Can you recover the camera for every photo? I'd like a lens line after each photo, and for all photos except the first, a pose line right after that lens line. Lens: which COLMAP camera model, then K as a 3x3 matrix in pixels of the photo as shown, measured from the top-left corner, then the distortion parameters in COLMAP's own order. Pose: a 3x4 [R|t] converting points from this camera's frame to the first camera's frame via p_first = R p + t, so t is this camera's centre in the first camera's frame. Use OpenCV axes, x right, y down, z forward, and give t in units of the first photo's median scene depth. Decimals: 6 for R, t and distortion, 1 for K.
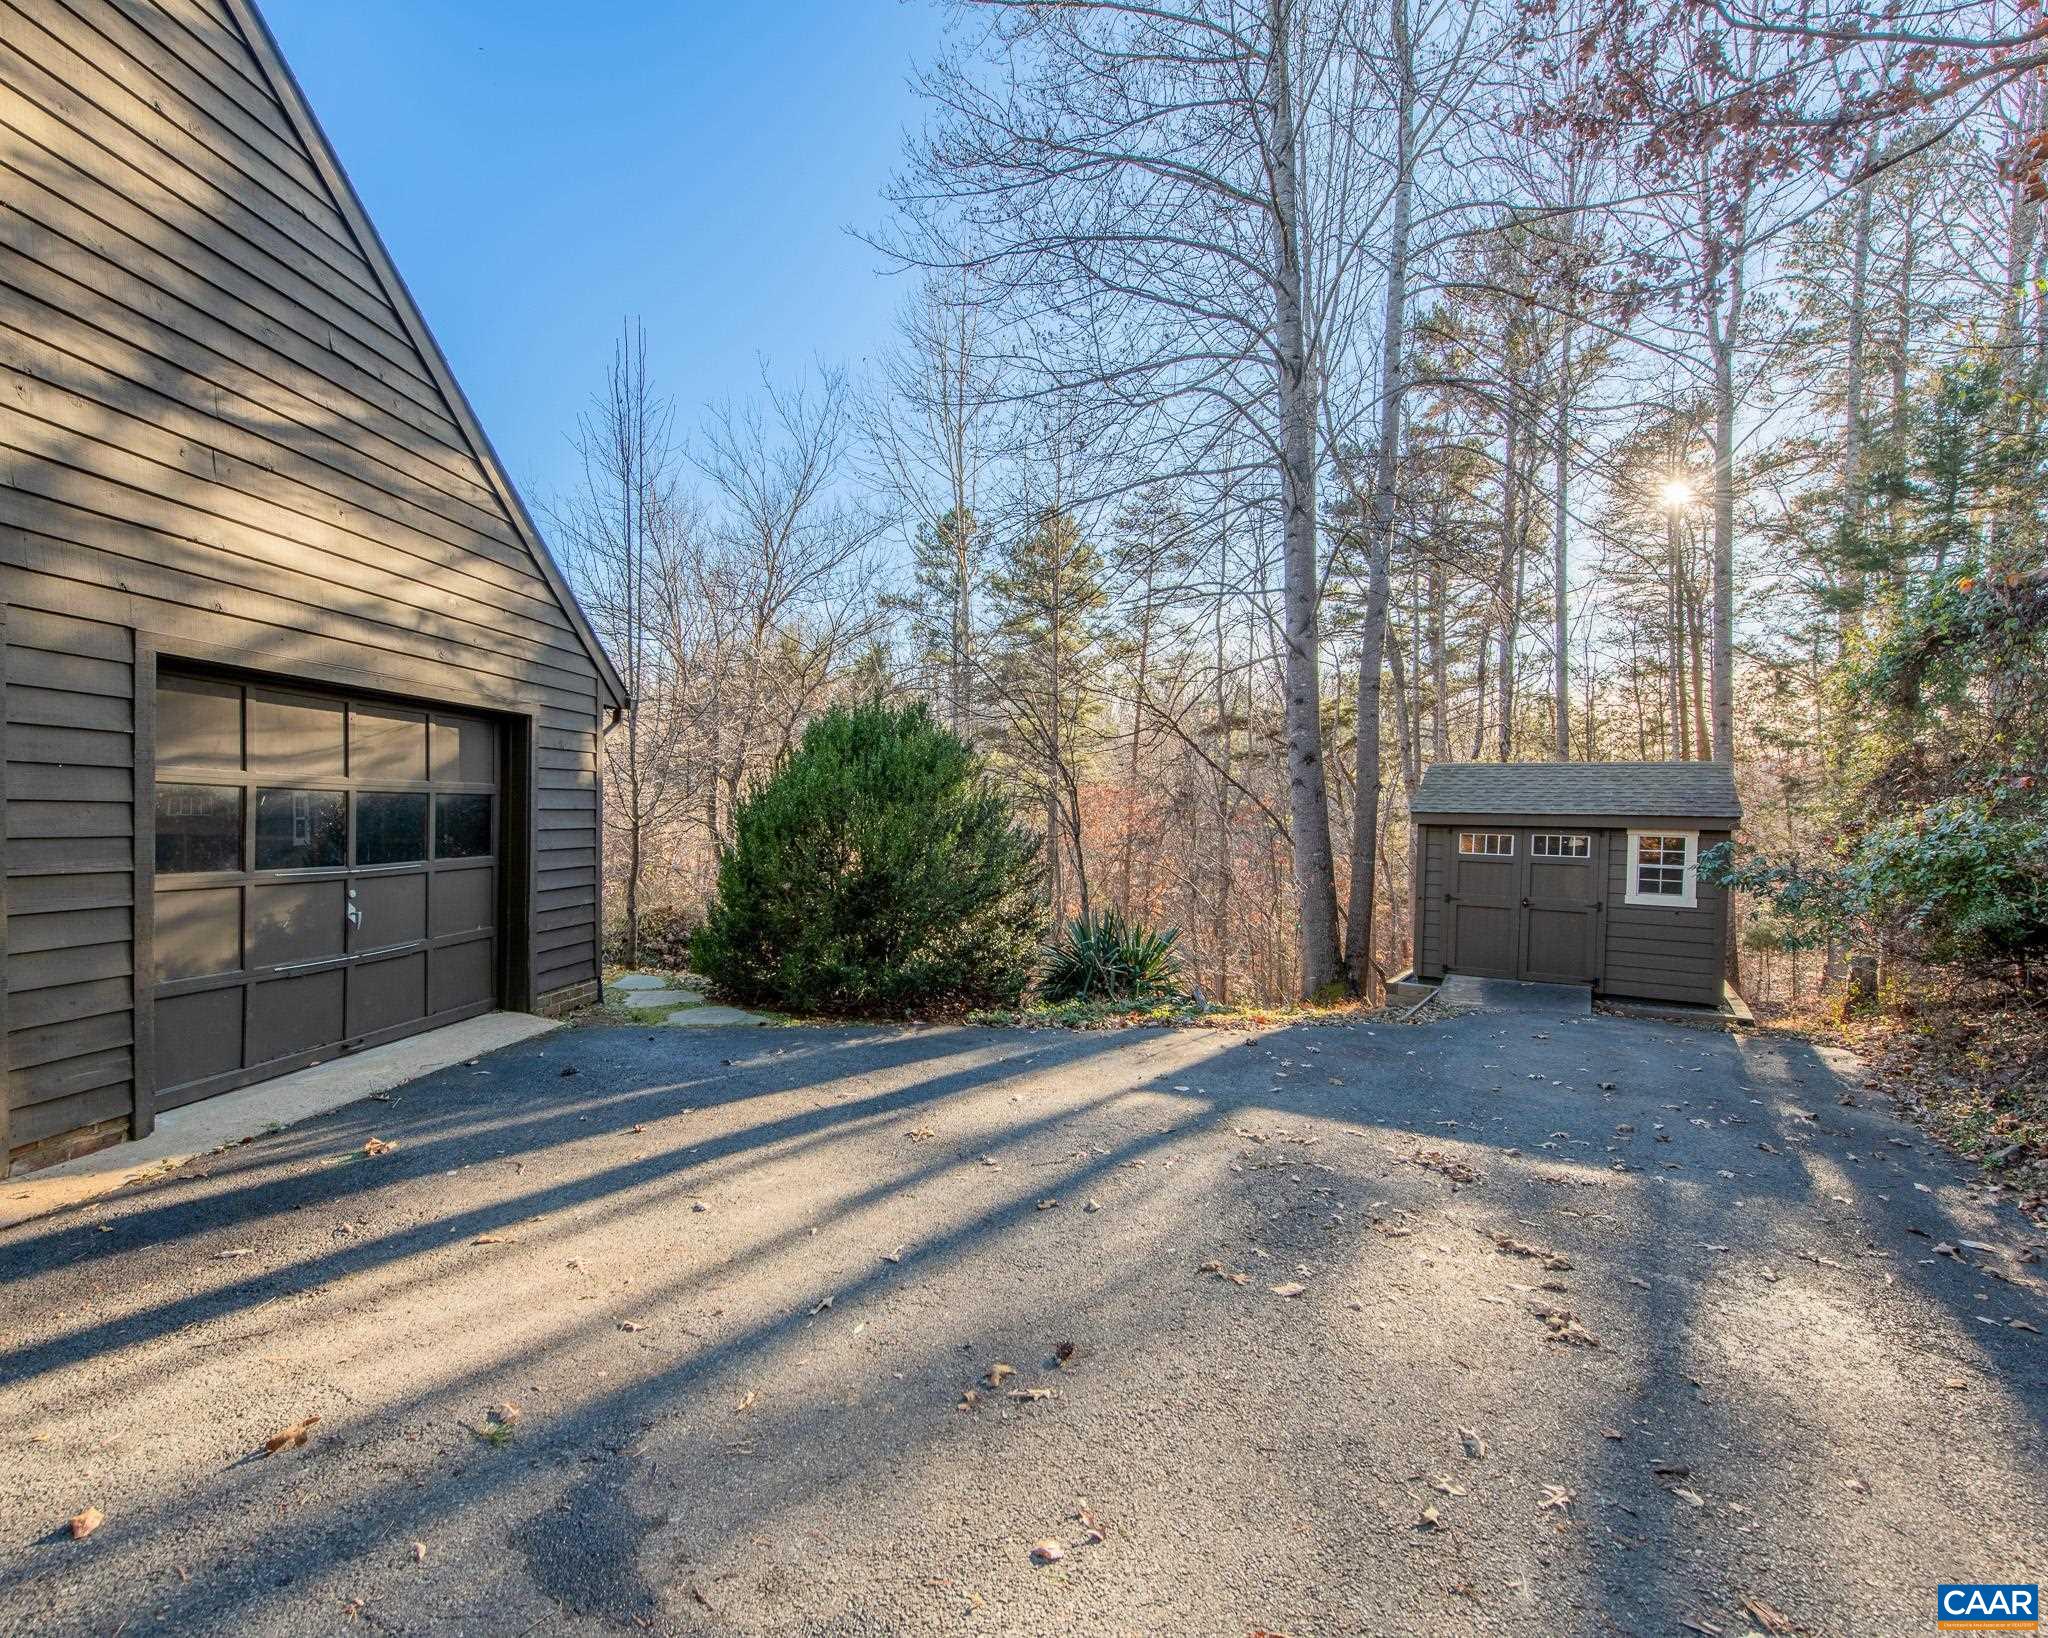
lens RADIAL K [[961.8, 0, 1024.0], [0, 961.8, 819.0], [0, 0, 1]] dist [0.002037, -0.000383]
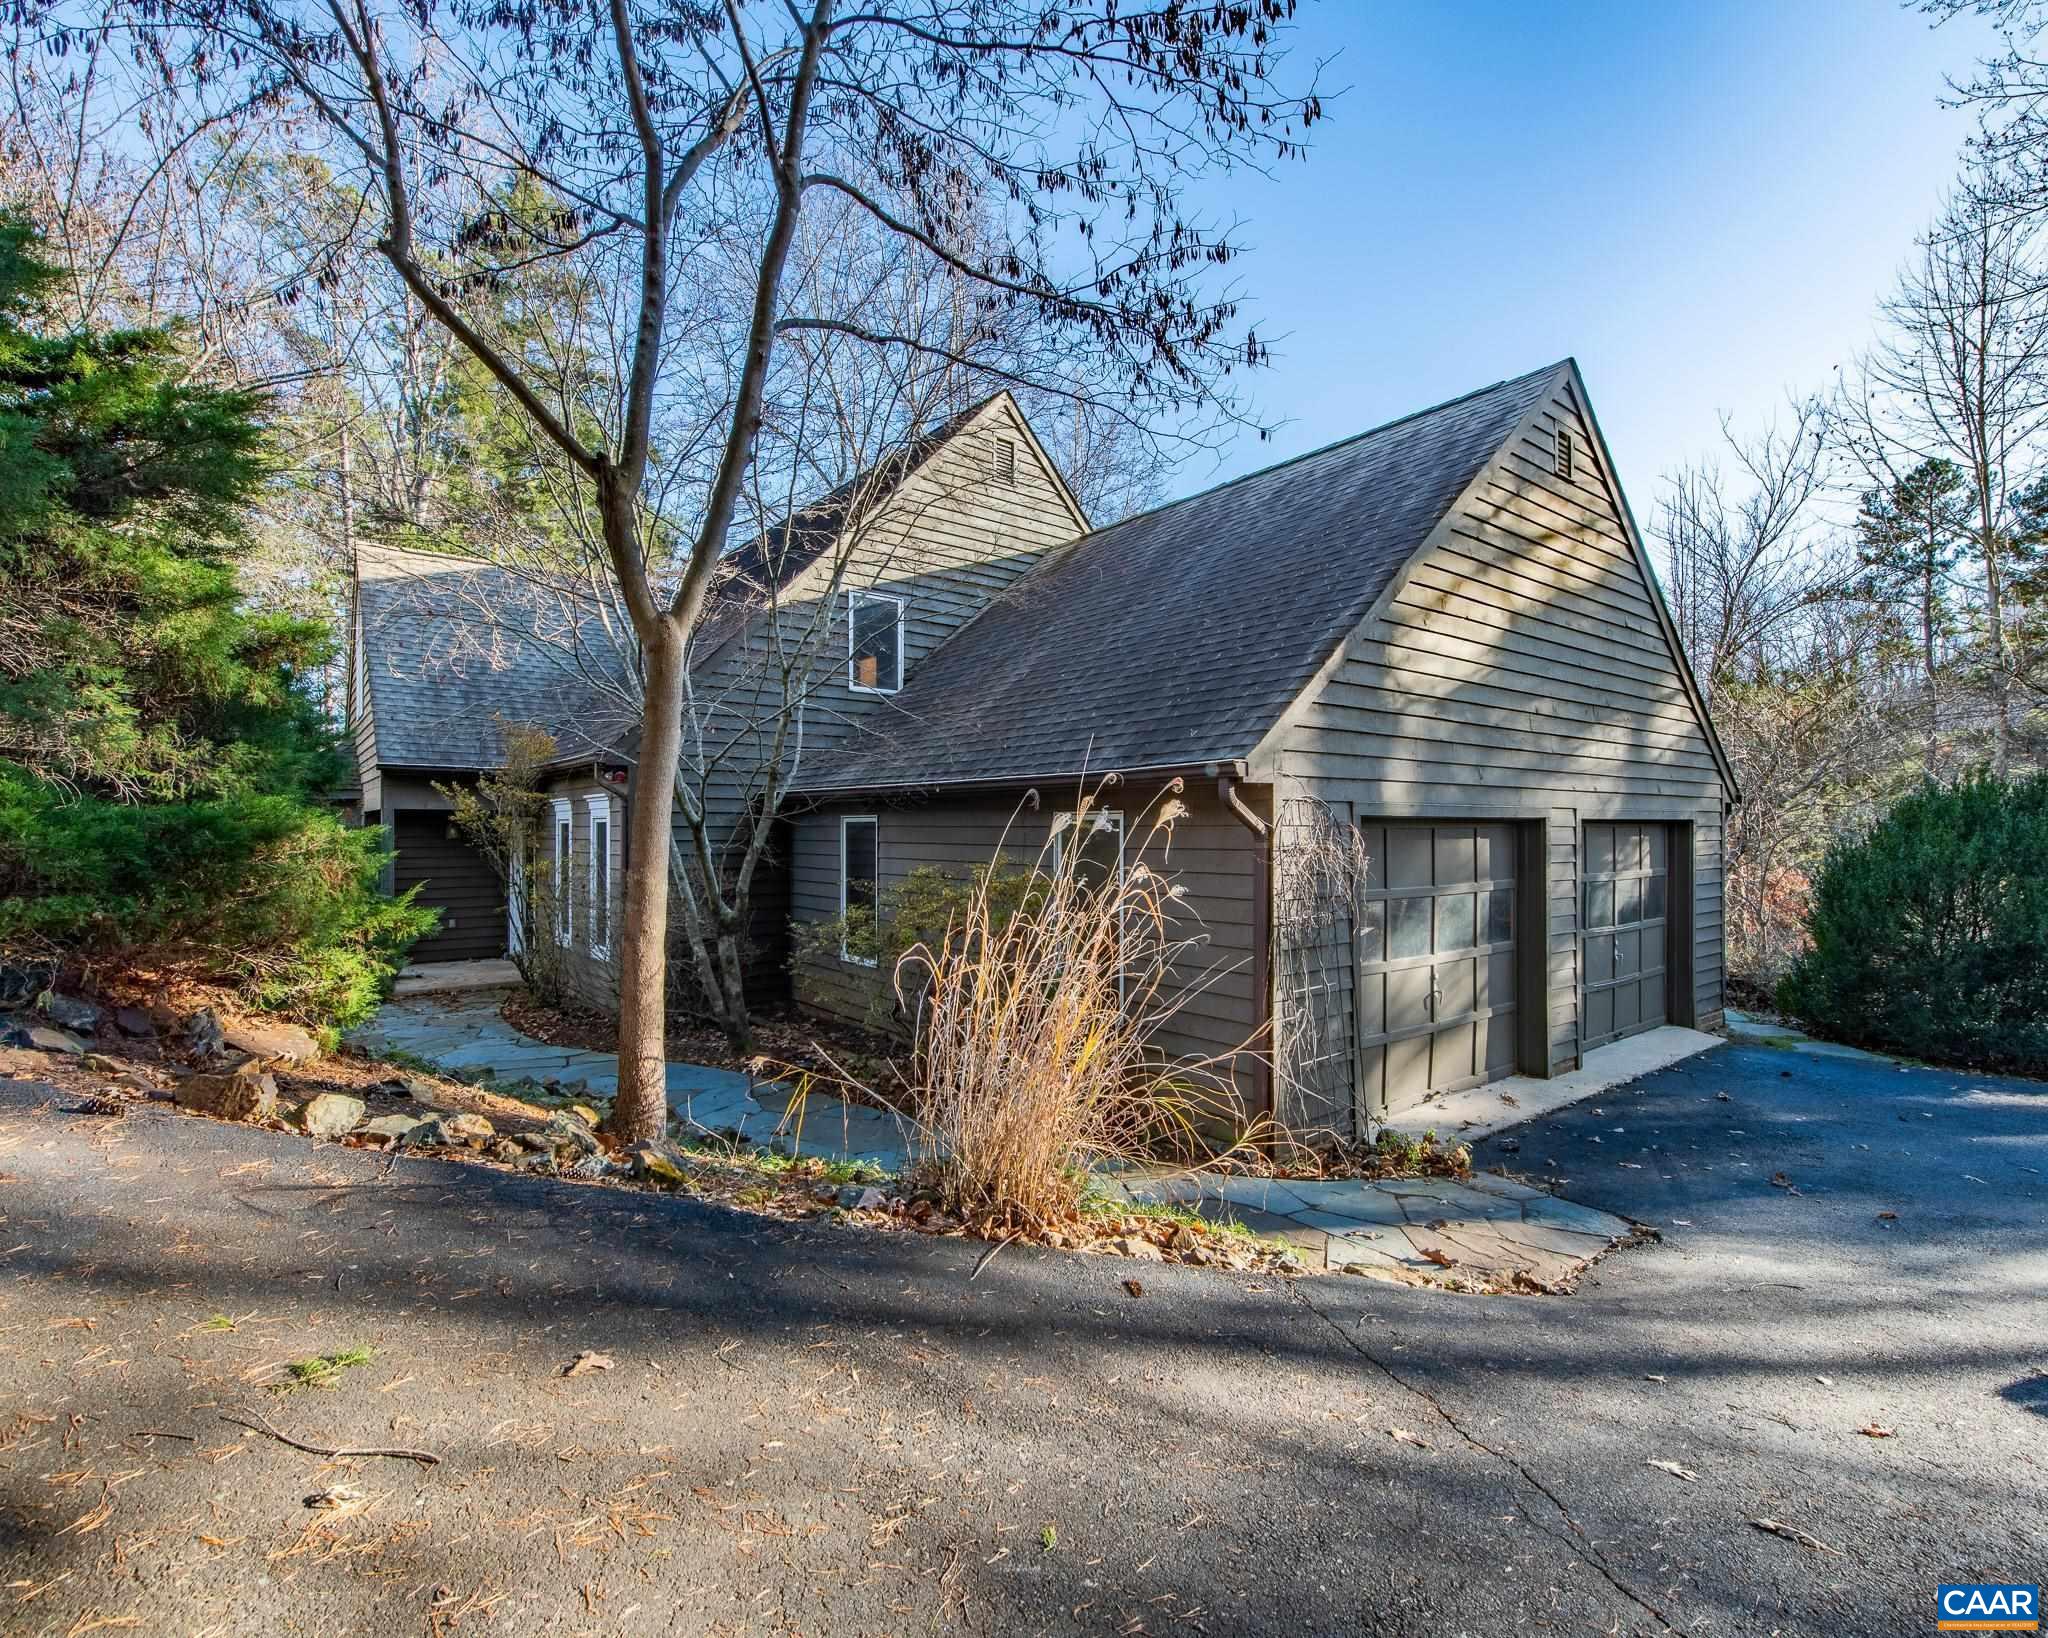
lens RADIAL K [[961.8, 0, 1024.0], [0, 961.8, 819.0], [0, 0, 1]] dist [0.002037, -0.000383]
pose [[0.701997, -0.006973, -0.712146, -0.178246], [-0.003339, 0.999909, -0.013082, -0.079040], [0.712172, 0.011561, 0.701910, -0.638788]]
